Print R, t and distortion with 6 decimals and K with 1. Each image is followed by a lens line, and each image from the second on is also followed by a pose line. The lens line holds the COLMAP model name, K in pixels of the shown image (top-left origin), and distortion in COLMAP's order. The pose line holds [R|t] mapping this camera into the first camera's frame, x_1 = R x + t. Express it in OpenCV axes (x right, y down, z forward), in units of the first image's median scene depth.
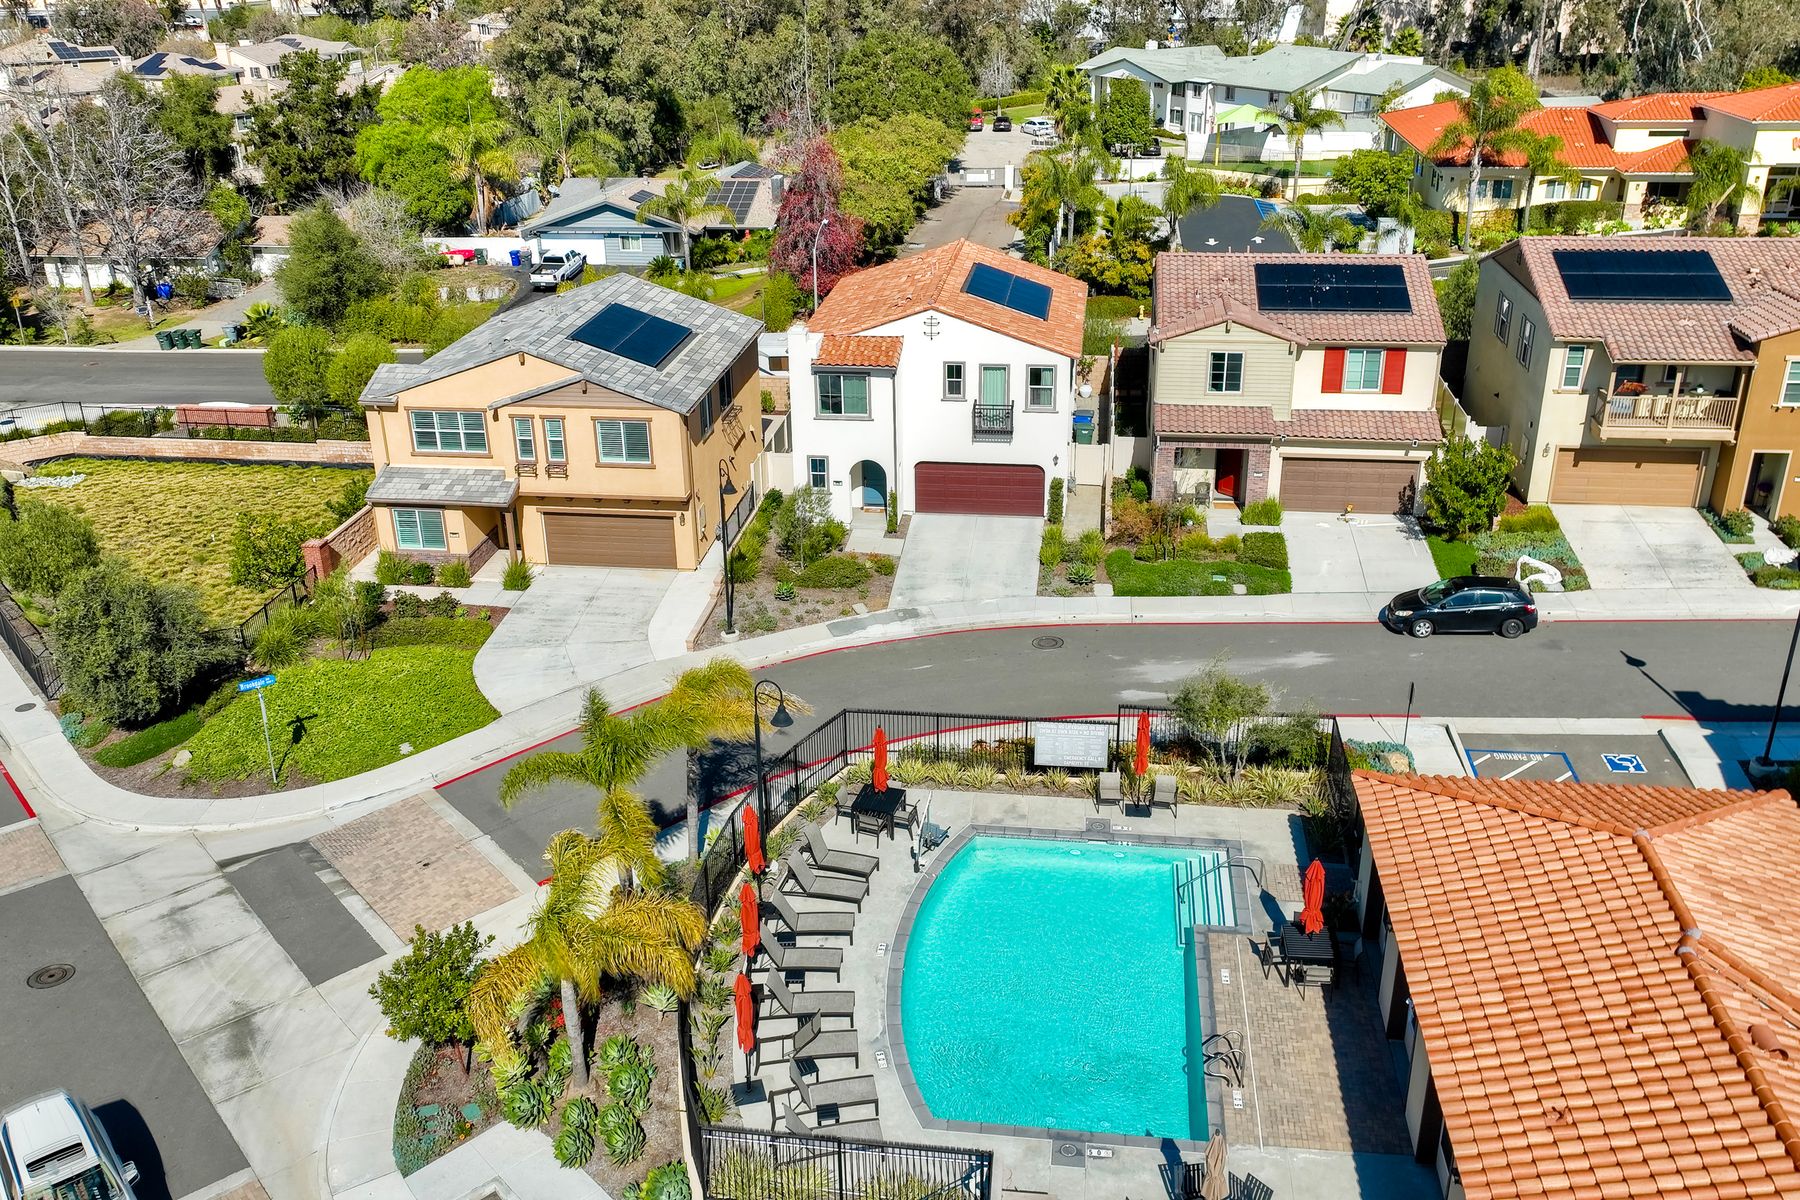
lens RADIAL K [[1505.0, 0, 873.8], [0, 1505.0, 591.6], [0, 0, 1]] dist [0.005499, 0.005787]
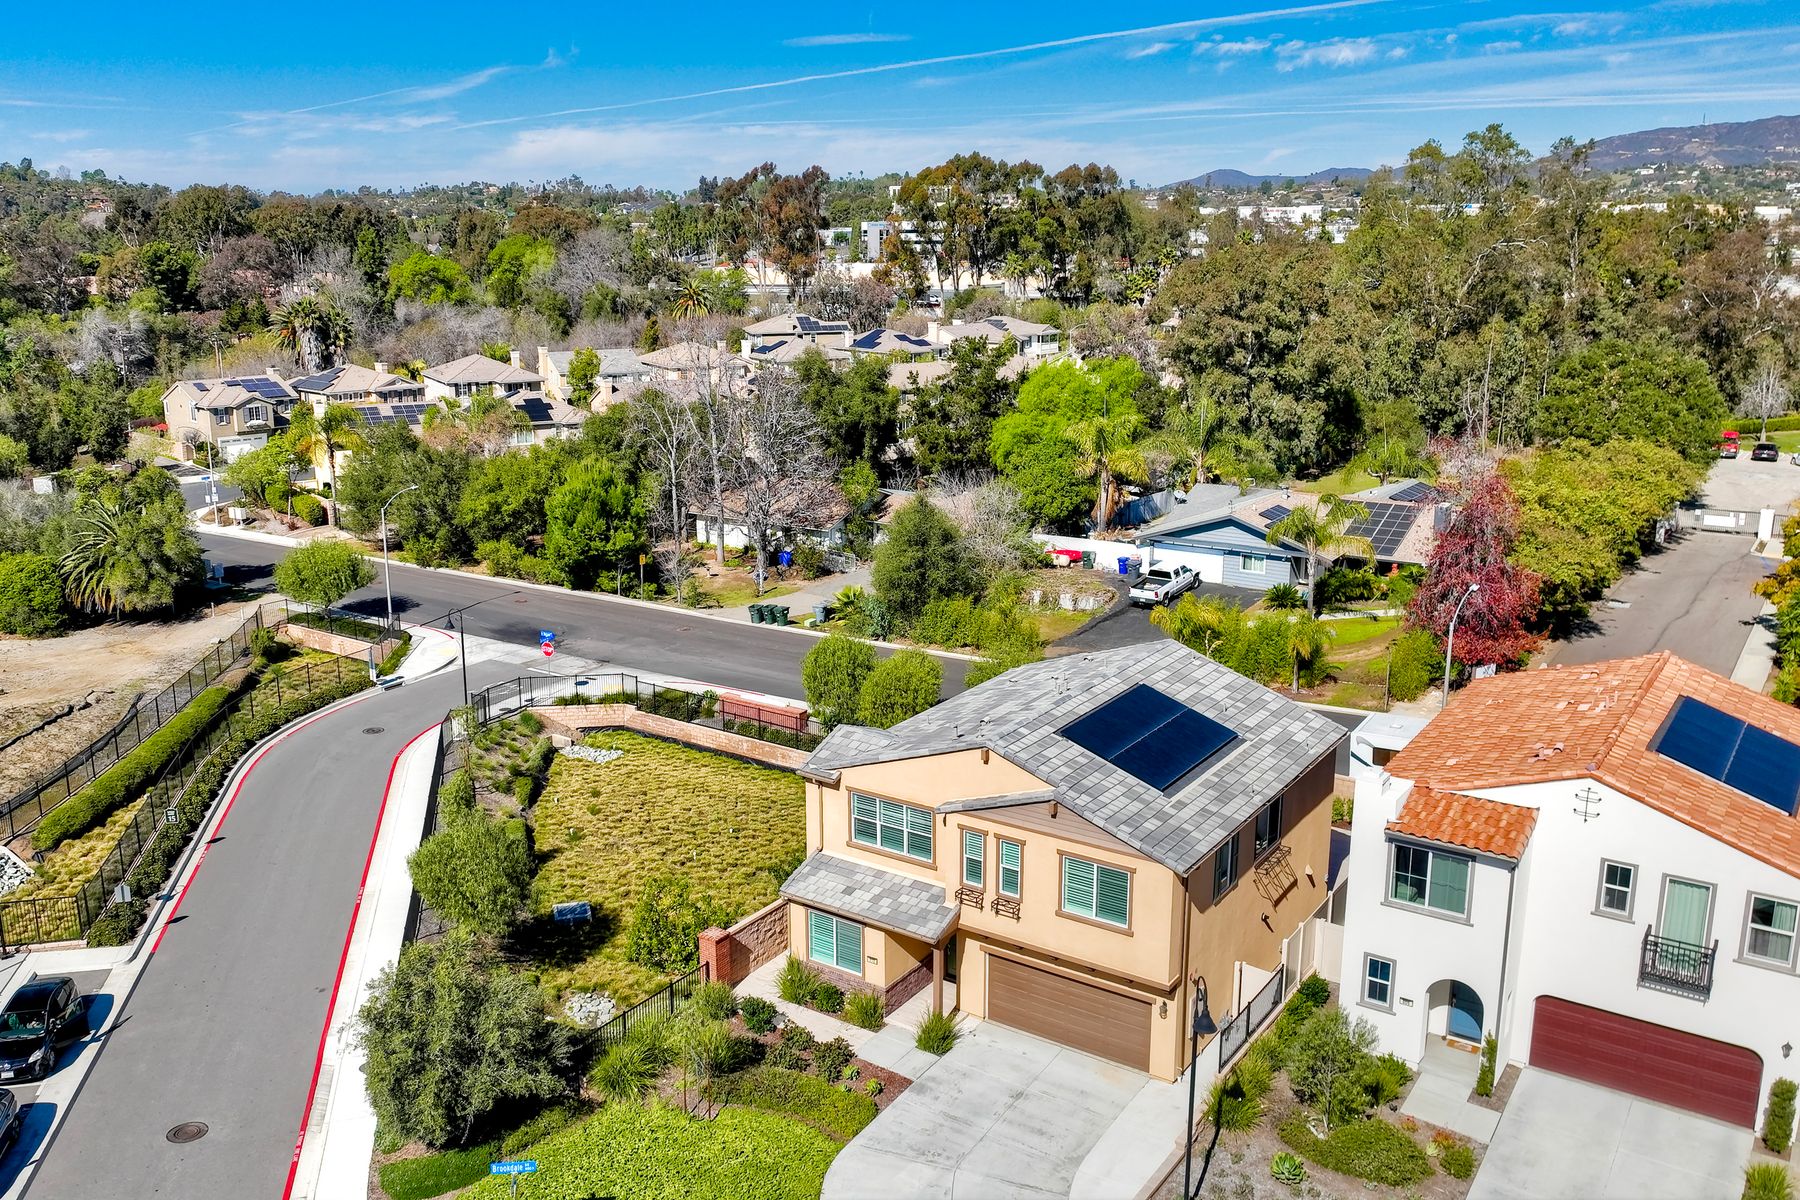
lens RADIAL K [[1475.5, 0, 853.2], [0, 1475.5, 592.1], [0, 0, 1]] dist [0.002141, -0.002968]
pose [[0.888295, 0.117604, -0.443960, 0.026137], [-0.190539, 0.973911, -0.123253, -0.113563], [0.417883, 0.194077, 0.887529, 0.251377]]
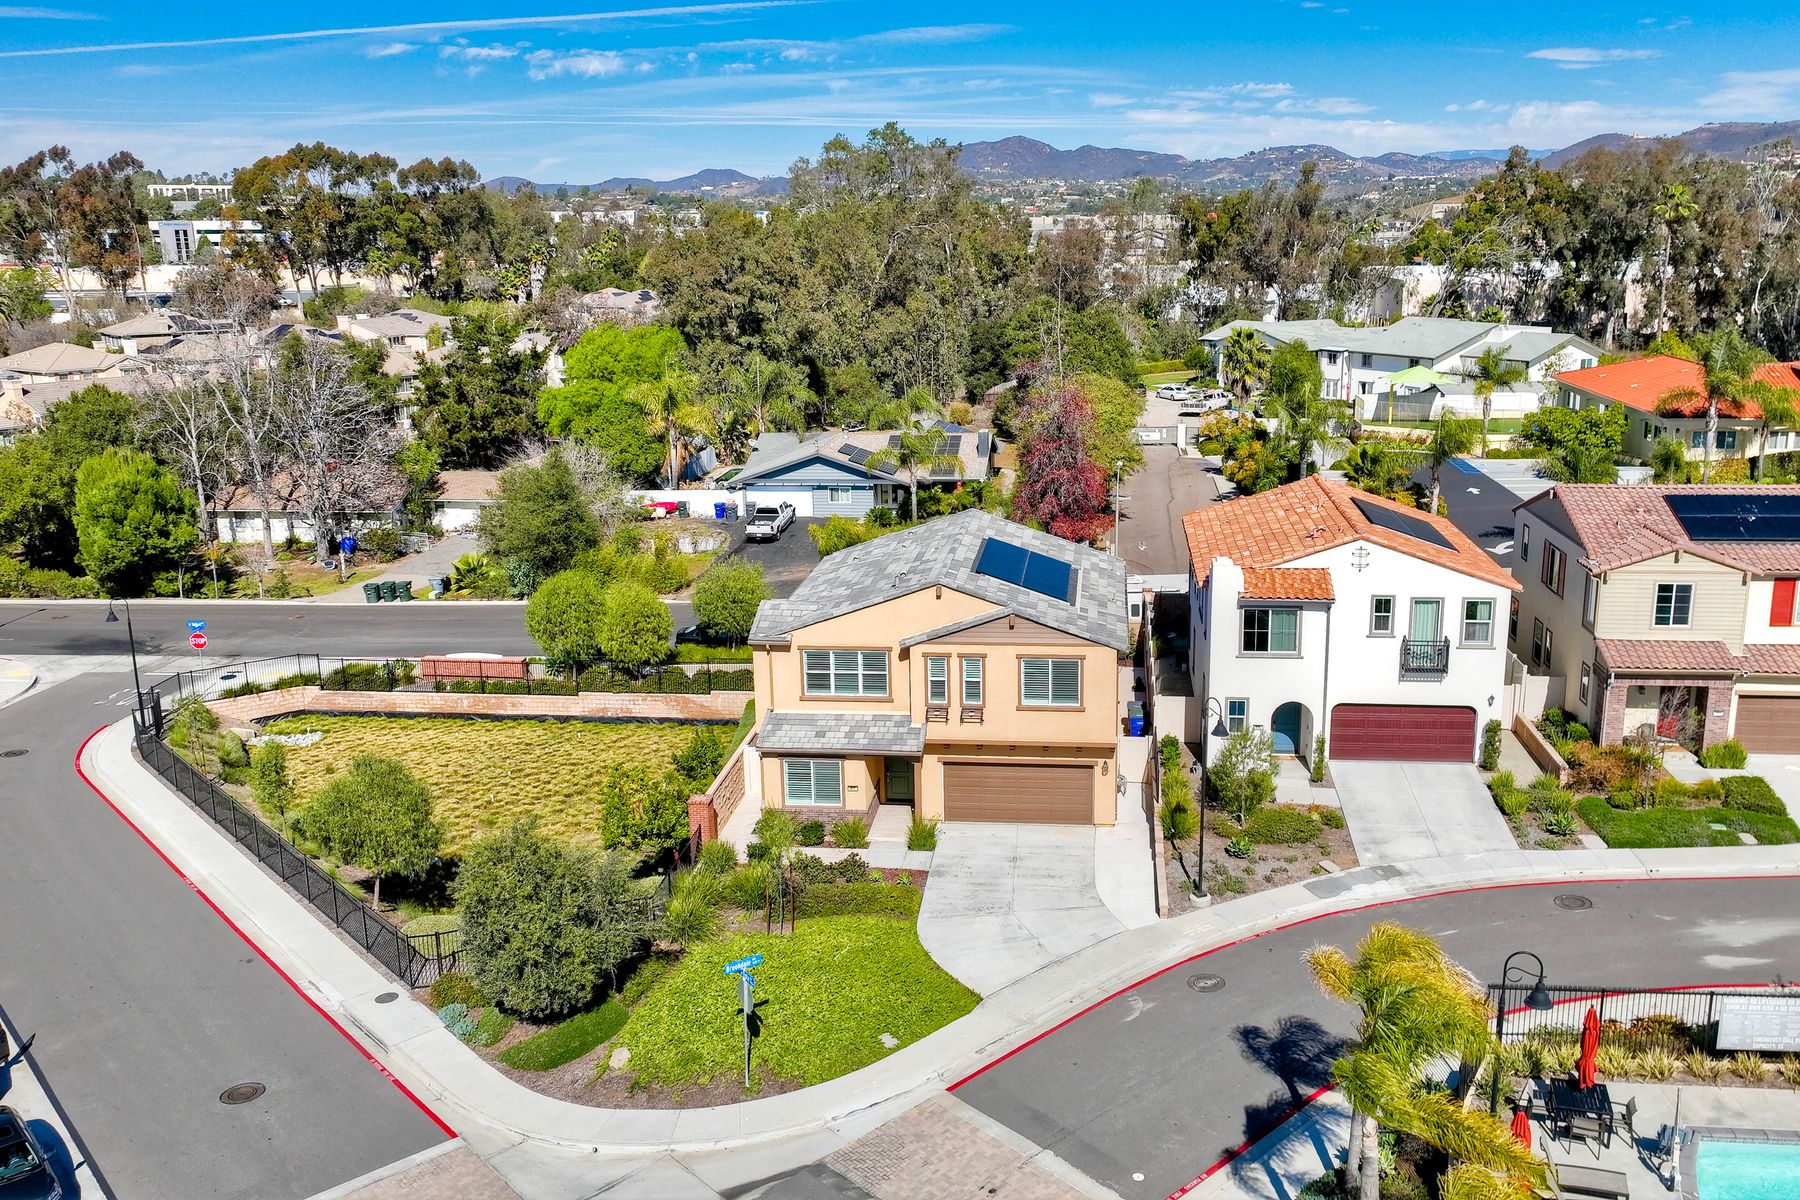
lens RADIAL K [[1477.2, 0, 958.5], [0, 1477.2, 596.5], [0, 0, 1]] dist [0.004240, -0.001490]
pose [[0.998726, -0.004302, 0.050284, -0.232036], [0.012963, 0.984799, -0.173213, 0.002434], [-0.048774, 0.173644, 0.983600, 0.106057]]
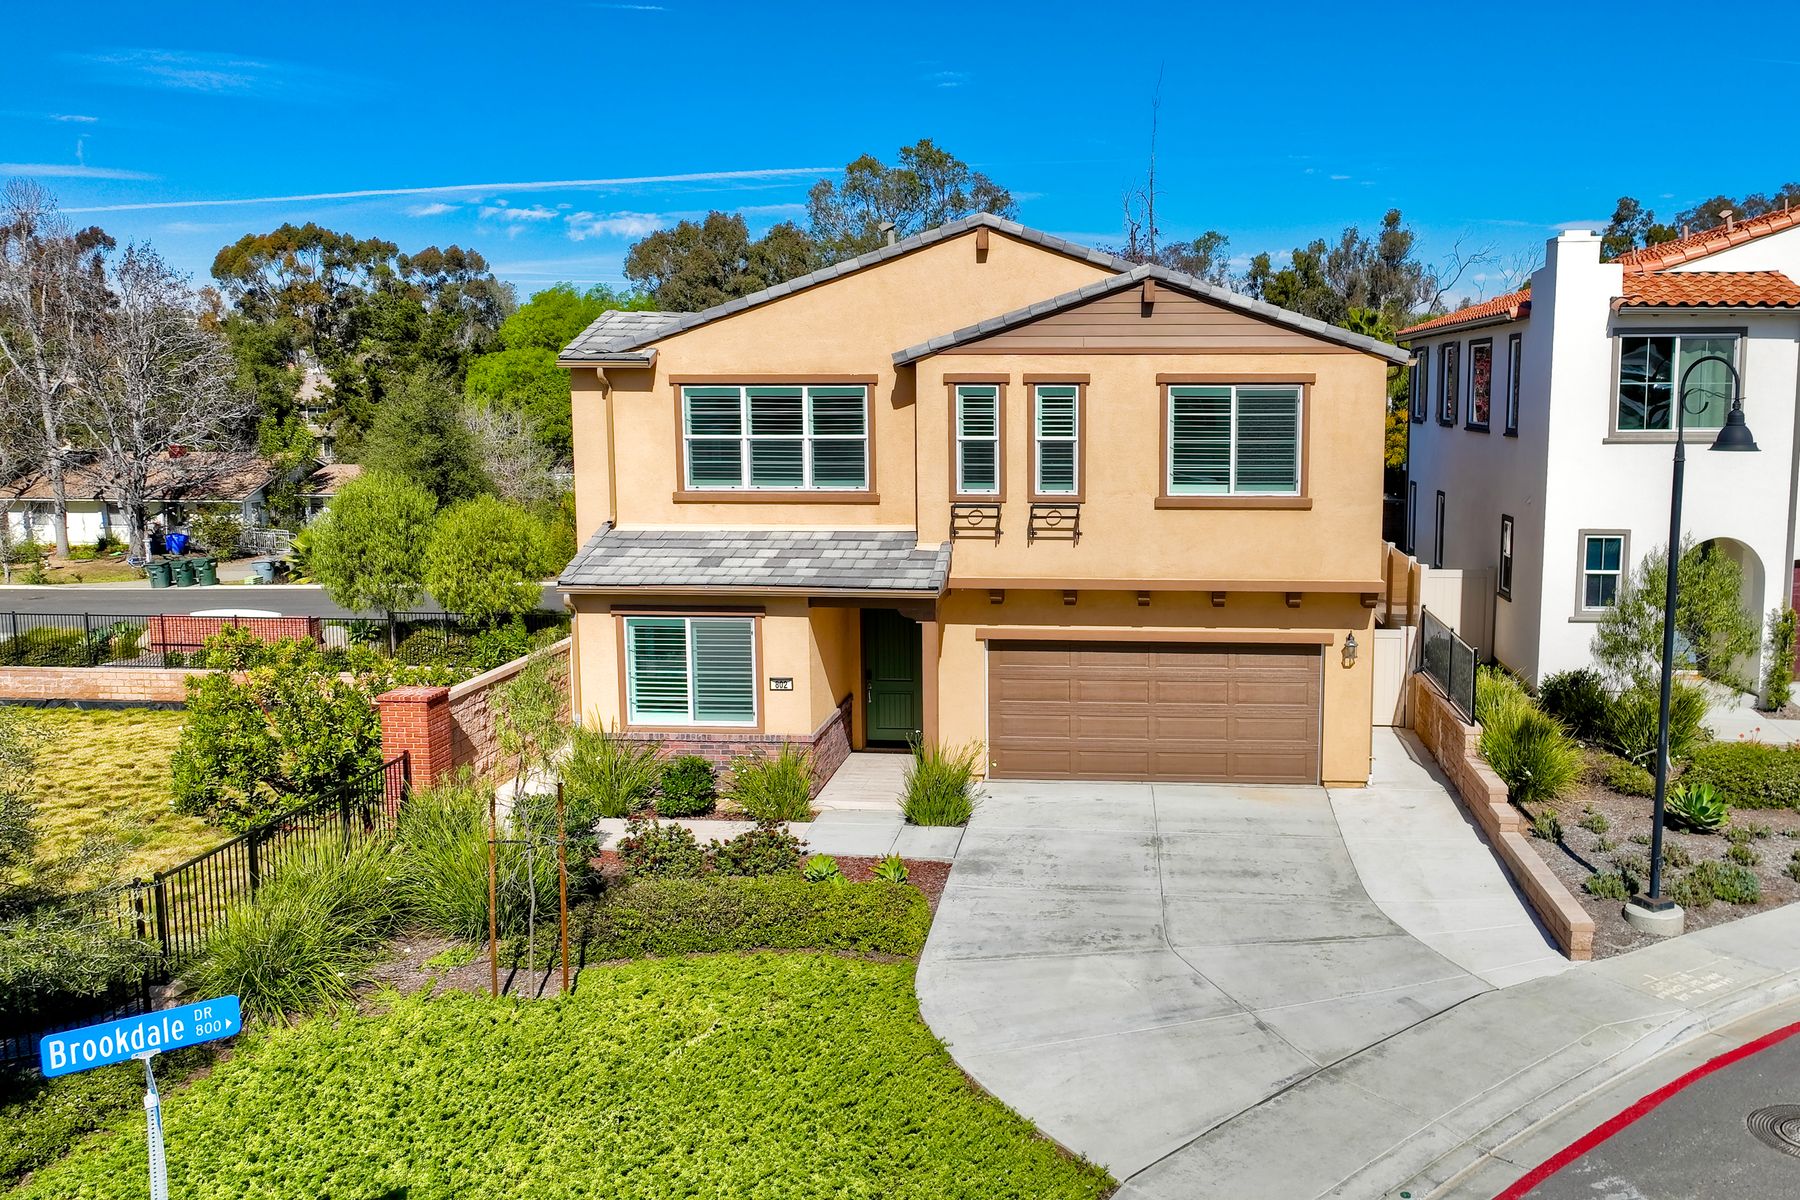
lens RADIAL K [[1489.5, 0, 1020.9], [0, 1489.5, 598.8], [0, 0, 1]] dist [0.001411, 0.008256]
pose [[0.997769, 0.007892, 0.066293, -0.216790], [0.010739, 0.961086, -0.276039, 0.042989], [-0.065892, 0.276135, 0.958858, 0.555306]]
